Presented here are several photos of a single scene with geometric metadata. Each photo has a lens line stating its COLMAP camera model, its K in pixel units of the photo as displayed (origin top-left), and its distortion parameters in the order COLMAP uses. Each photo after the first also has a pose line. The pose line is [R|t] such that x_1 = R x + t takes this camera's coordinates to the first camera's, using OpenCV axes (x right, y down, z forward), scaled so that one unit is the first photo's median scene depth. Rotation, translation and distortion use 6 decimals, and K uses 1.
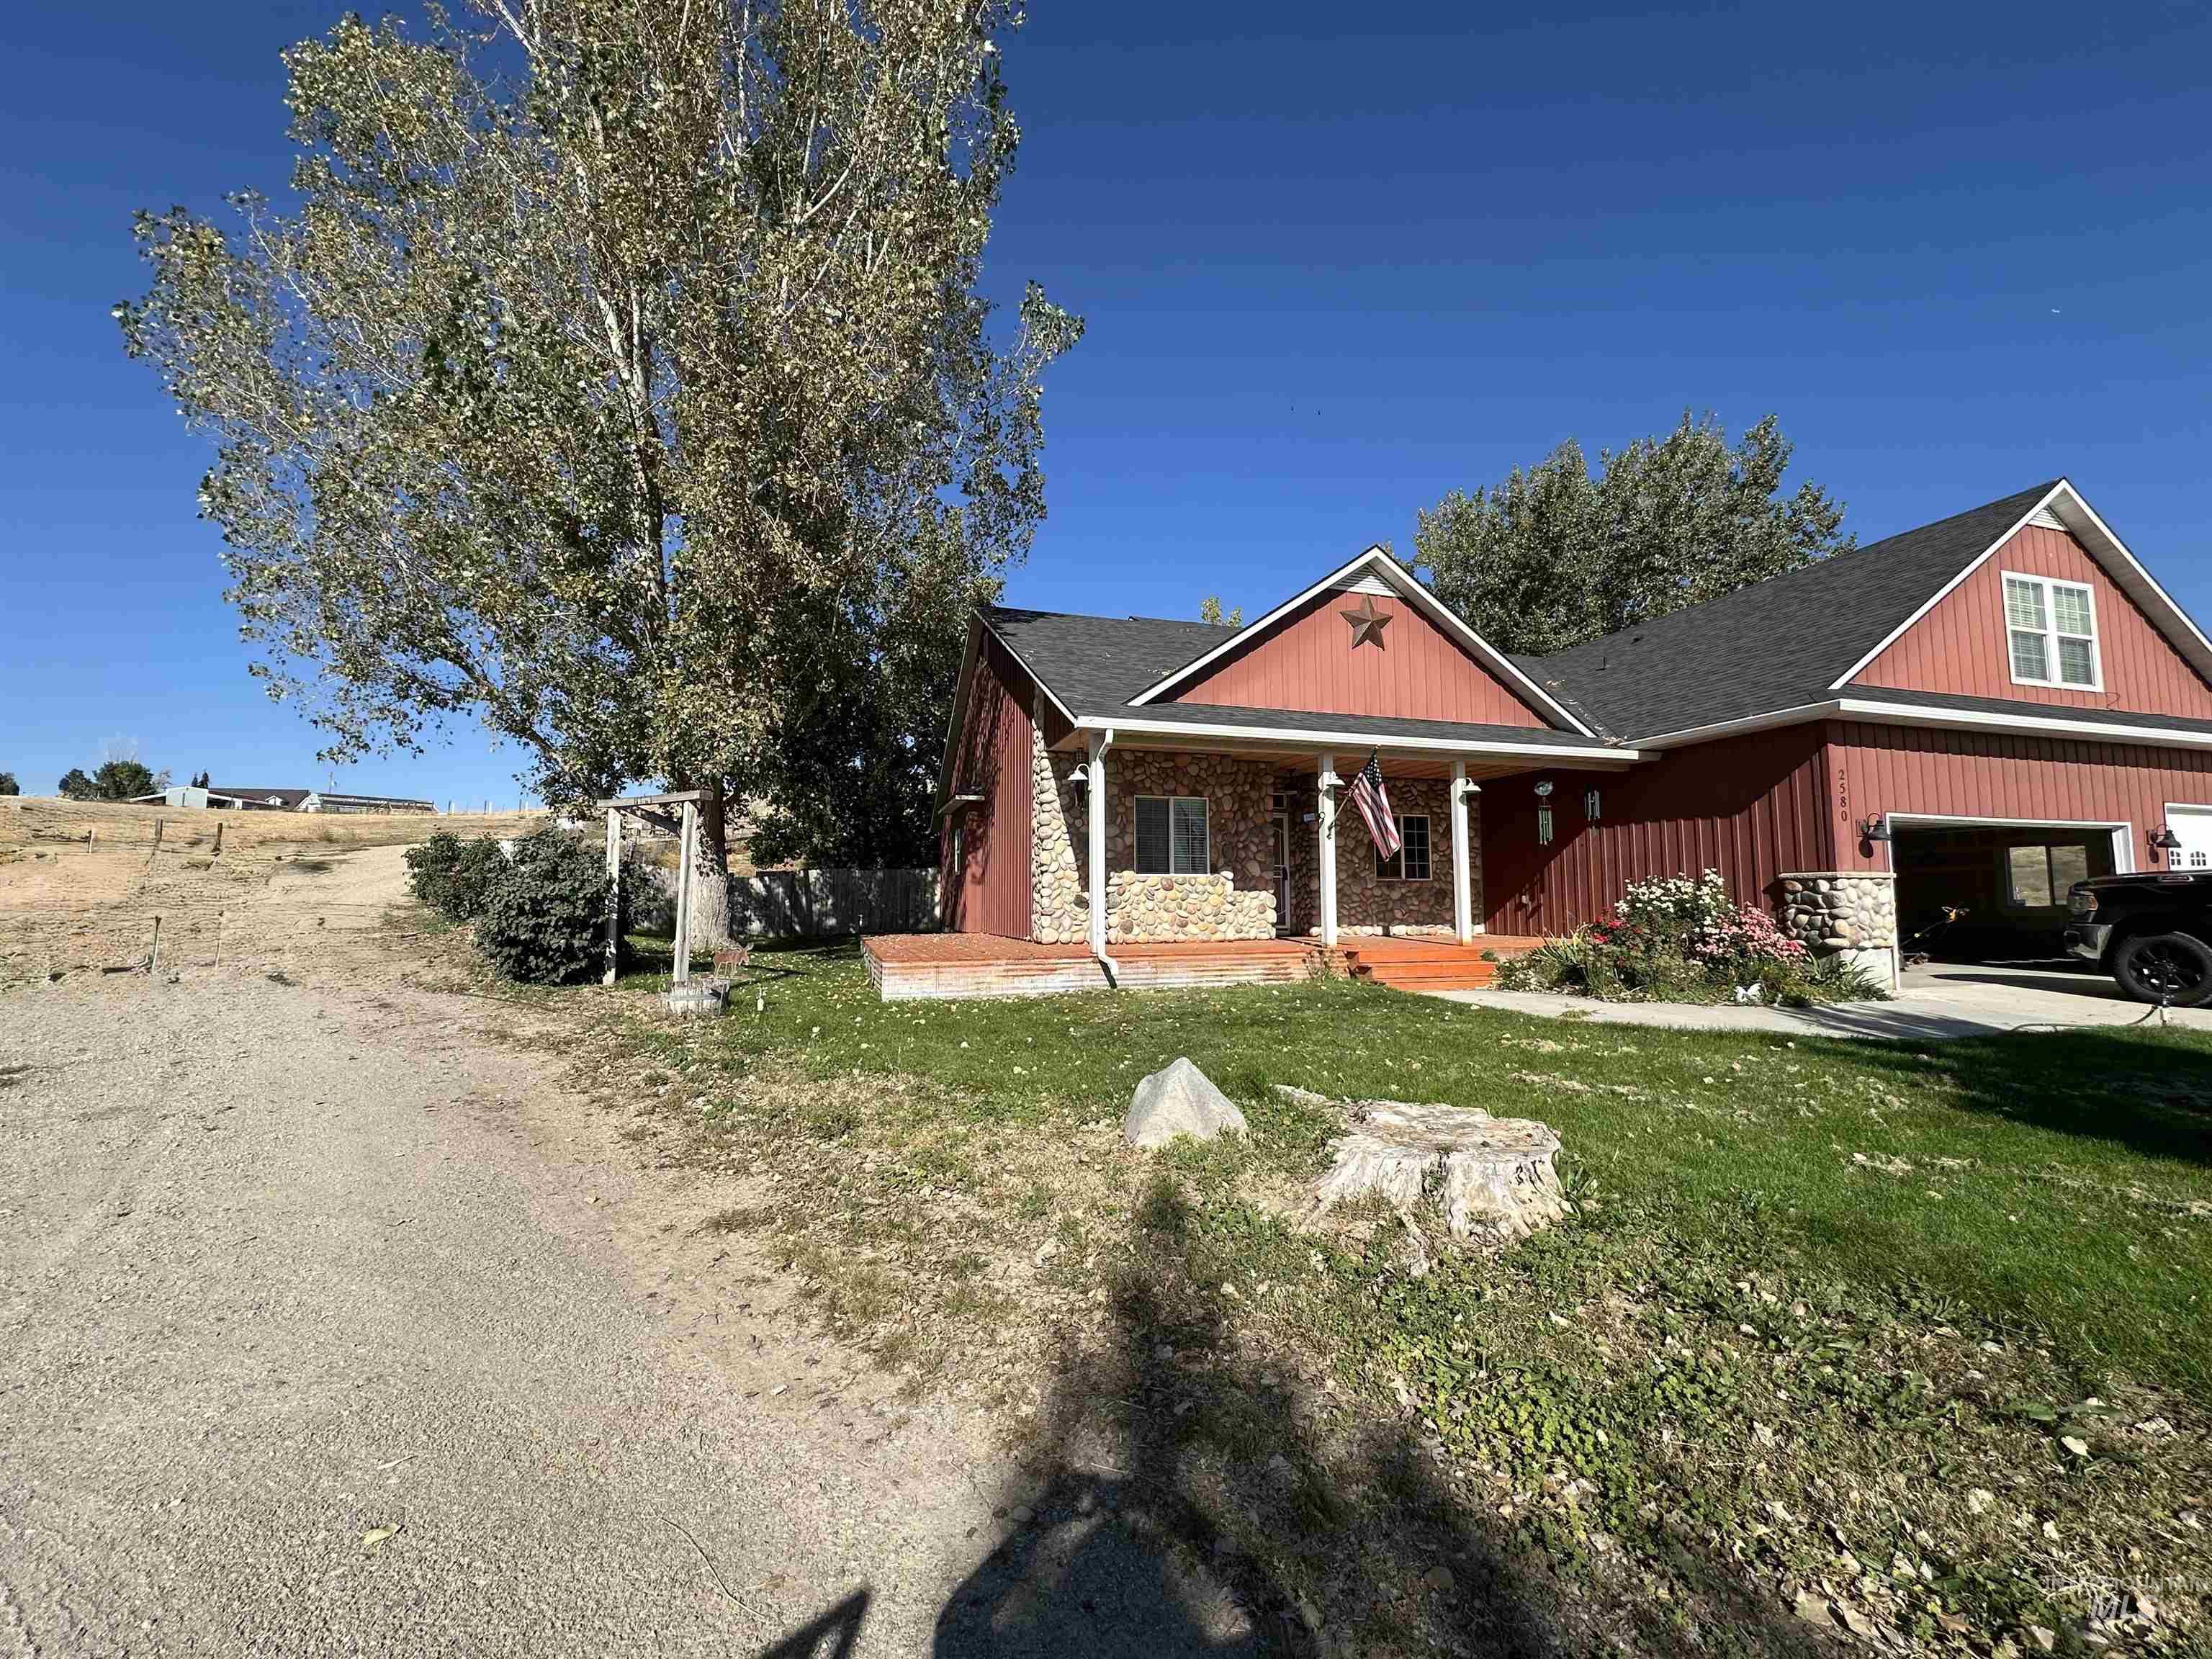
lens RADIAL K [[884.1, 0, 1106.0], [0, 884.1, 829.5], [0, 0, 1]] dist [0.000313, 0.000059]
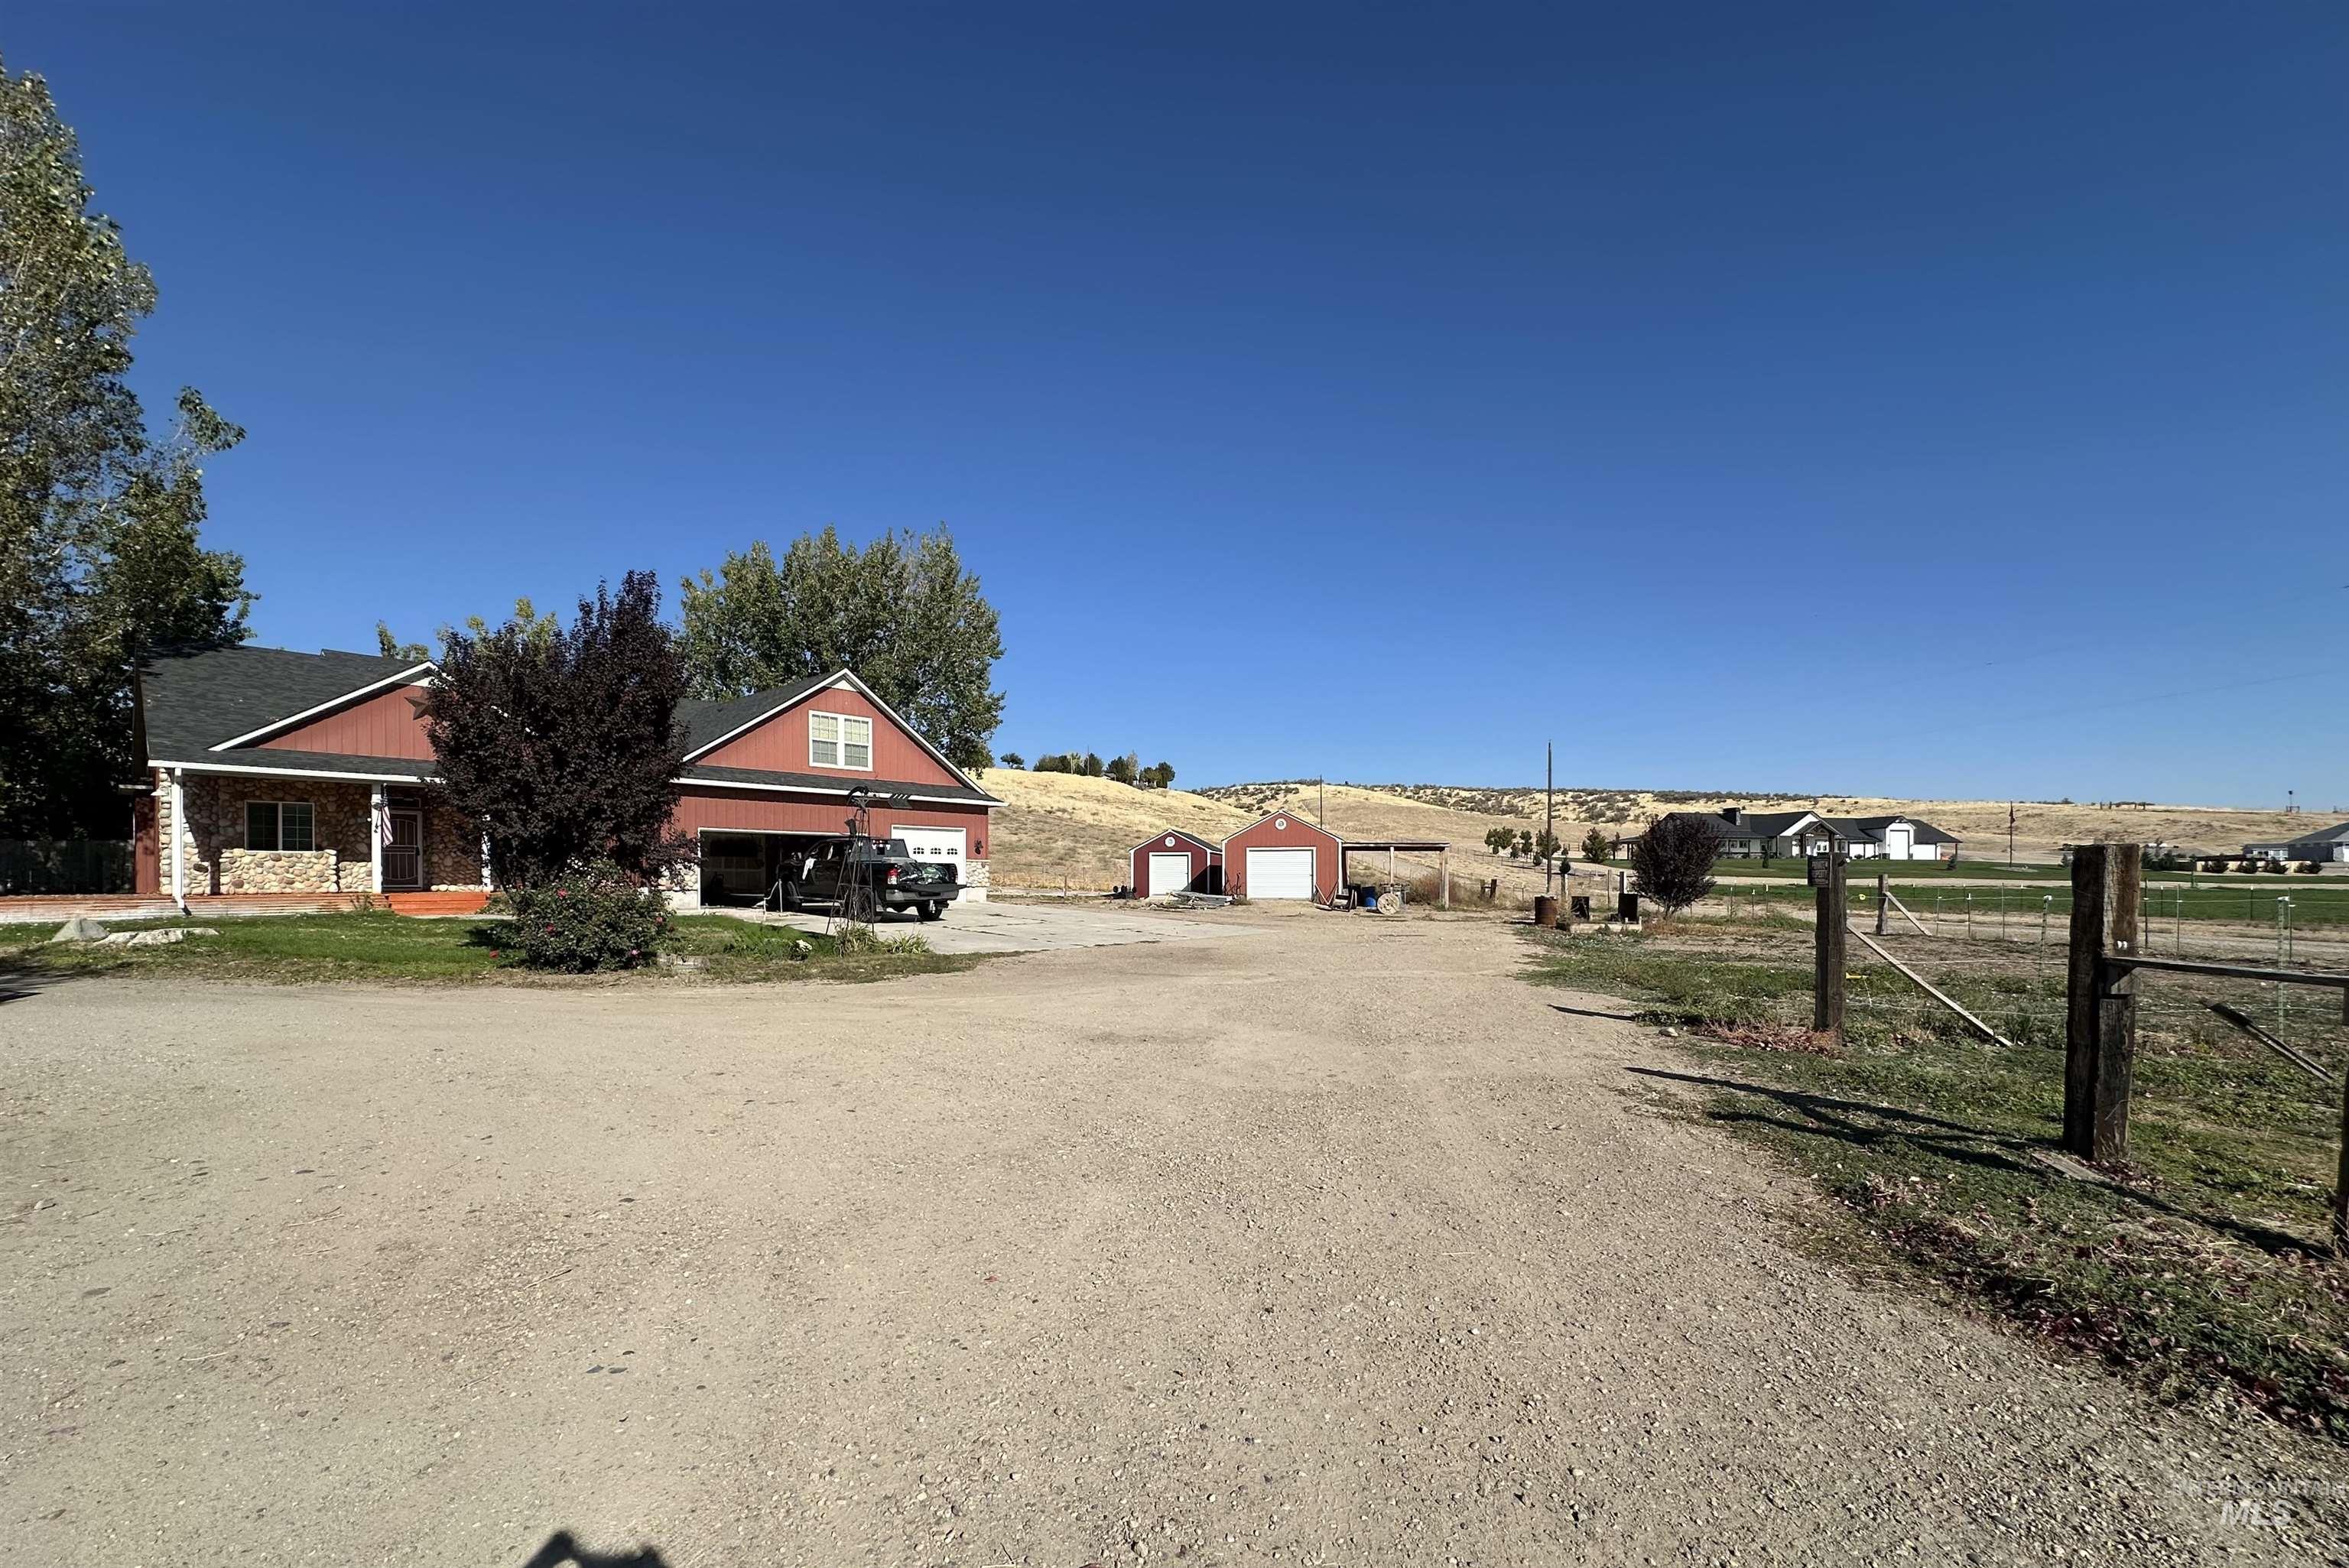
lens RADIAL K [[953.5, 0, 1174.9], [0, 953.5, 873.0], [0, 0, 1]] dist [0.000607, 0.000164]
pose [[0.851215, 0.003047, 0.524808, 0.550061], [-0.043661, 0.996928, 0.065028, -0.092240], [-0.522998, -0.078267, 0.848733, -1.305642]]
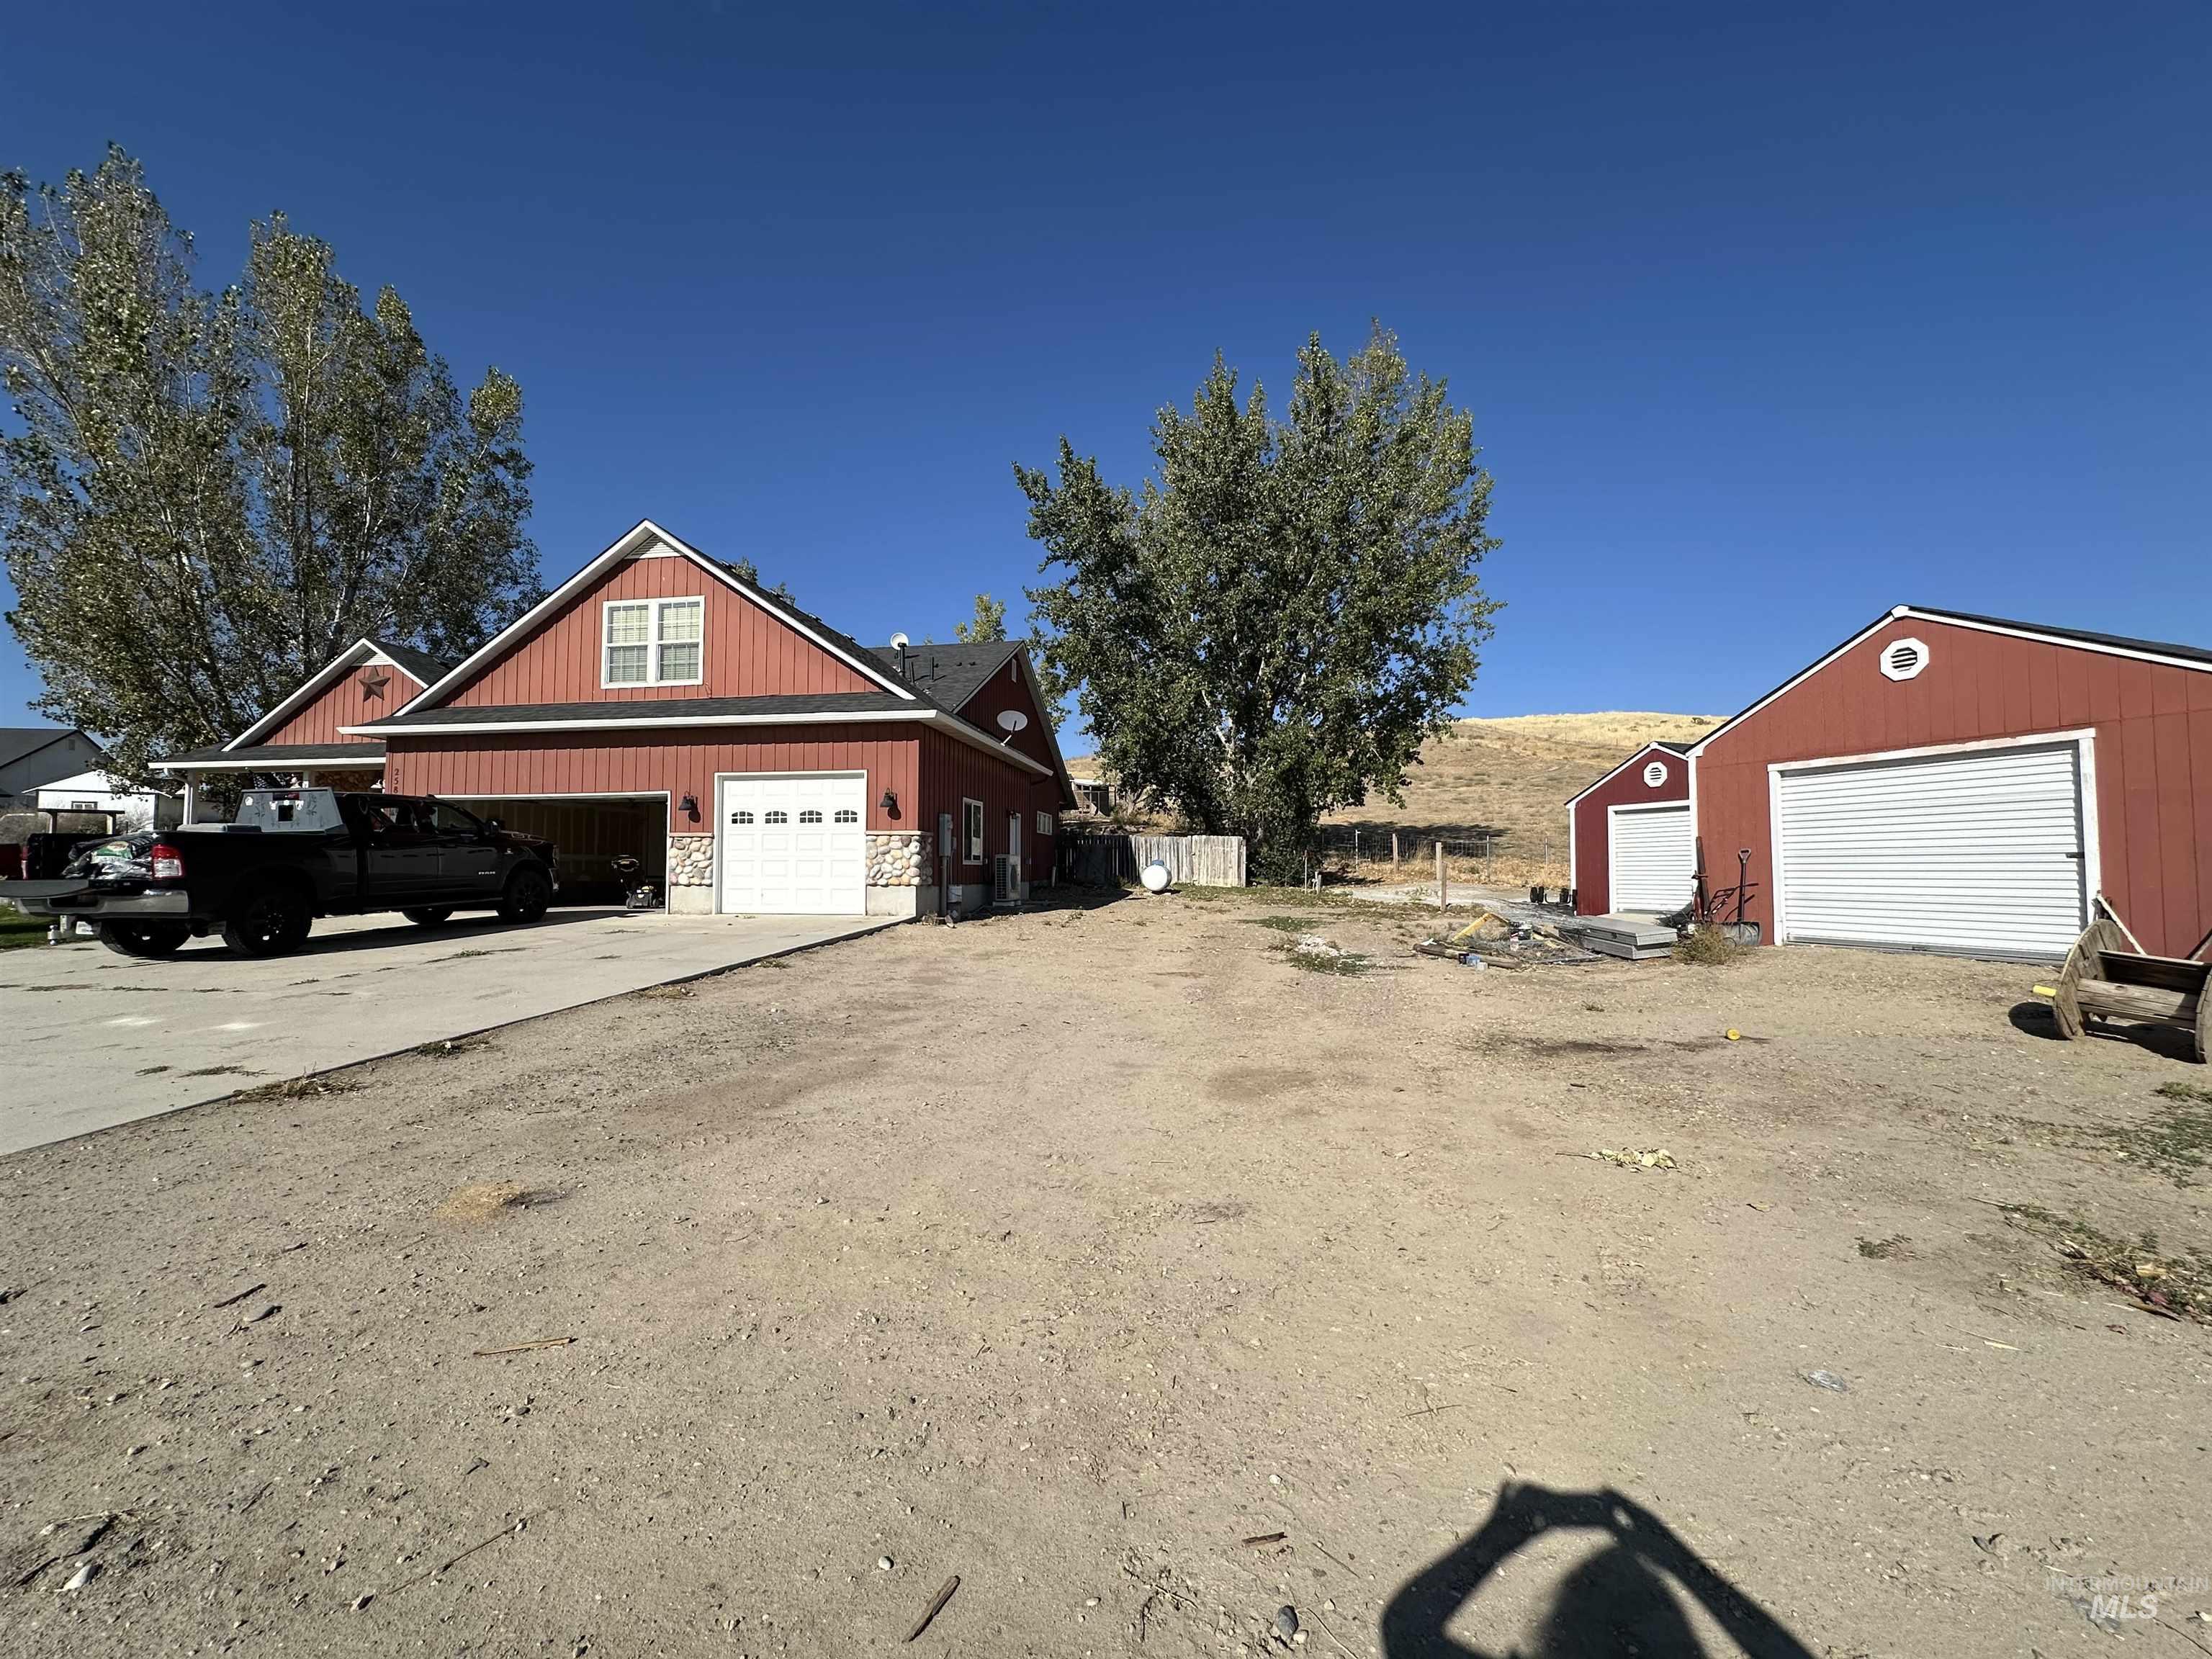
lens RADIAL K [[884.1, 0, 1106.0], [0, 884.1, 829.5], [0, 0, 1]] dist [0.000313, 0.000059]
pose [[0.896382, -0.018978, -0.442875, 2.151368], [0.036821, 0.998818, 0.031724, 0.026427], [0.441750, -0.044744, 0.896022, 0.143050]]
